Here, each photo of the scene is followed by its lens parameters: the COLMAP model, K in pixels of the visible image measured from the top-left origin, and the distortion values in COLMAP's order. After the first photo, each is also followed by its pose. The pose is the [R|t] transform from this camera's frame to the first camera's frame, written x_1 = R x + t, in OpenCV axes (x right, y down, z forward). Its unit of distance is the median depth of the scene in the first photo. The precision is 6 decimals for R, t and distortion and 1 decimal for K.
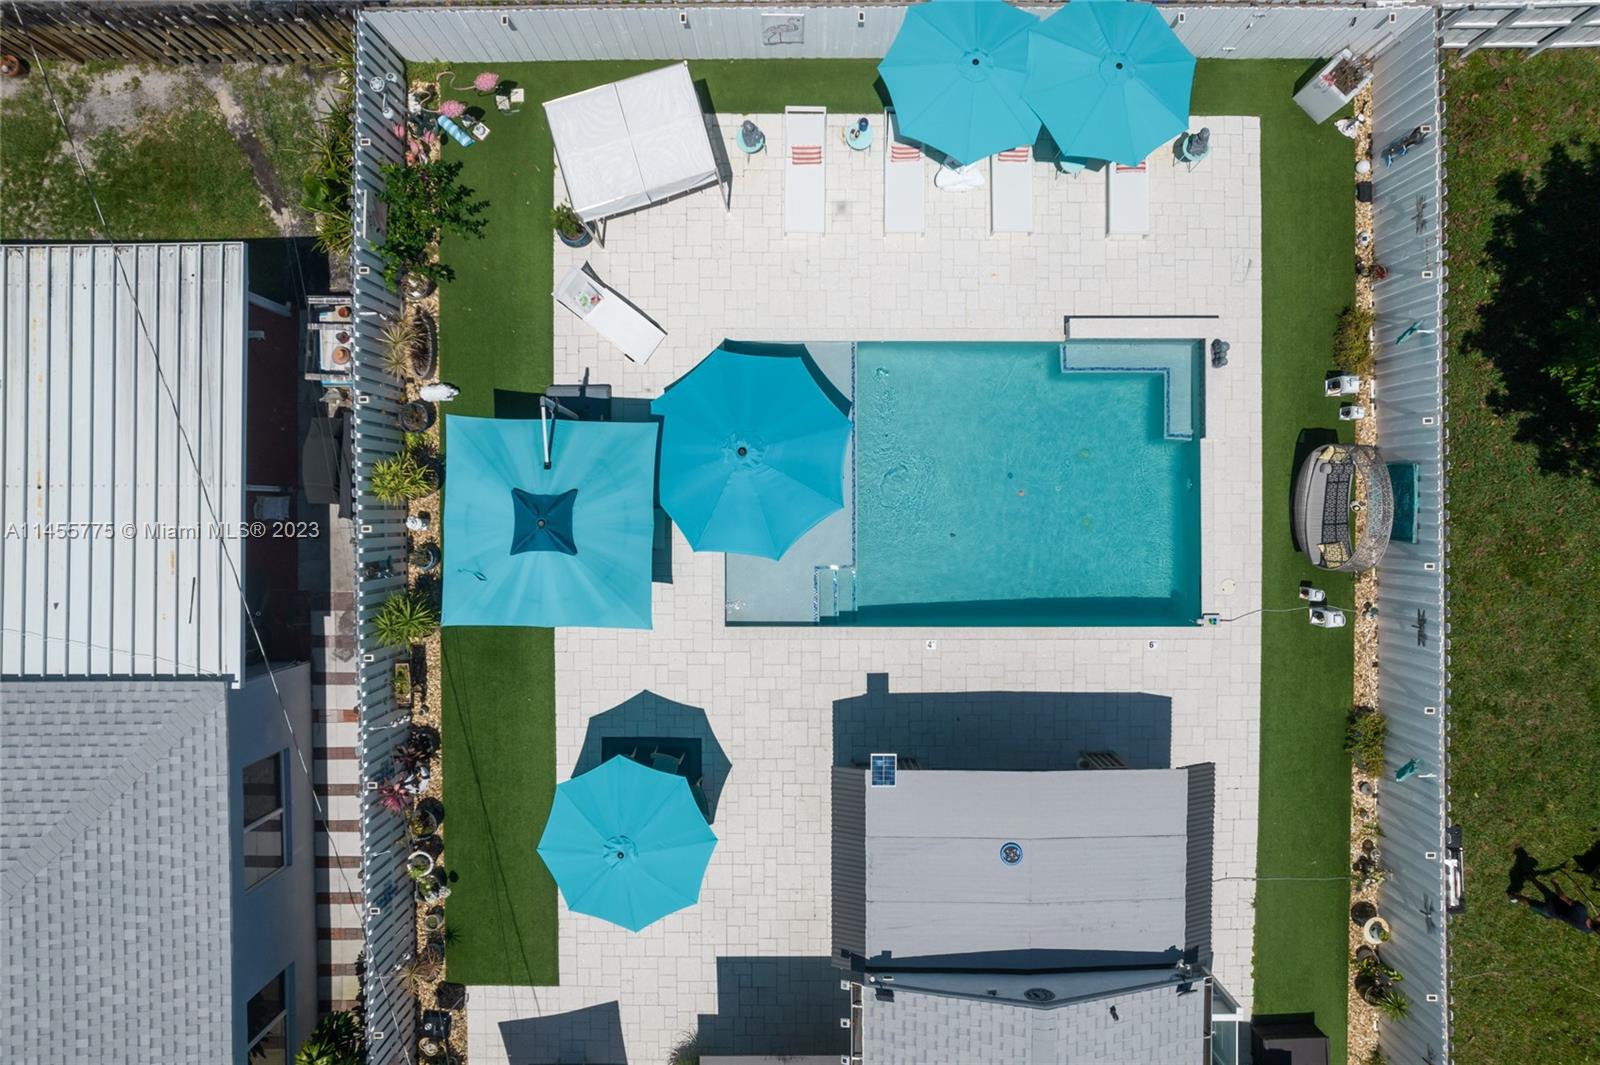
lens RADIAL K [[1089.4, 0, 800.0], [0, 1089.4, 532.5], [0, 0, 1]] dist [-0.070111, 0.060075]
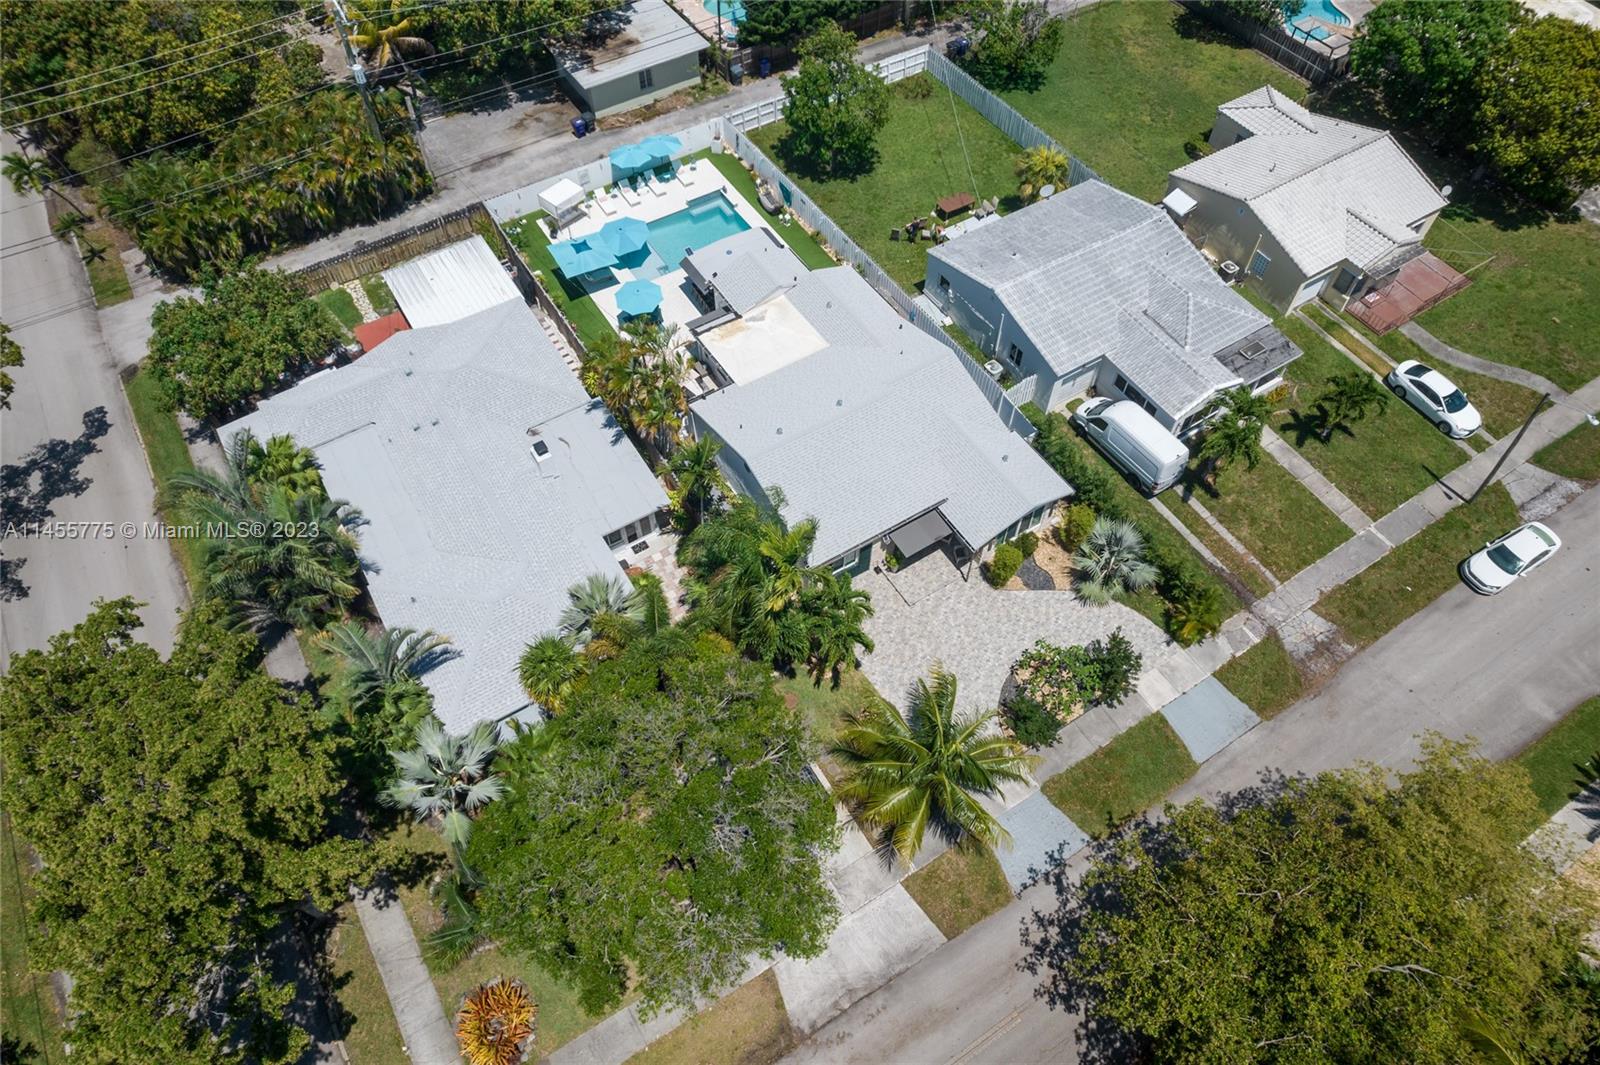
lens RADIAL K [[1017.9, 0, 801.9], [0, 1017.9, 536.3], [0, 0, 1]] dist [-0.081982, 0.078277]
pose [[0.849645, -0.432236, 0.302117, -0.952185], [0.527353, 0.694927, -0.488851, 2.489515], [0.001349, 0.574672, 0.818382, -1.166597]]
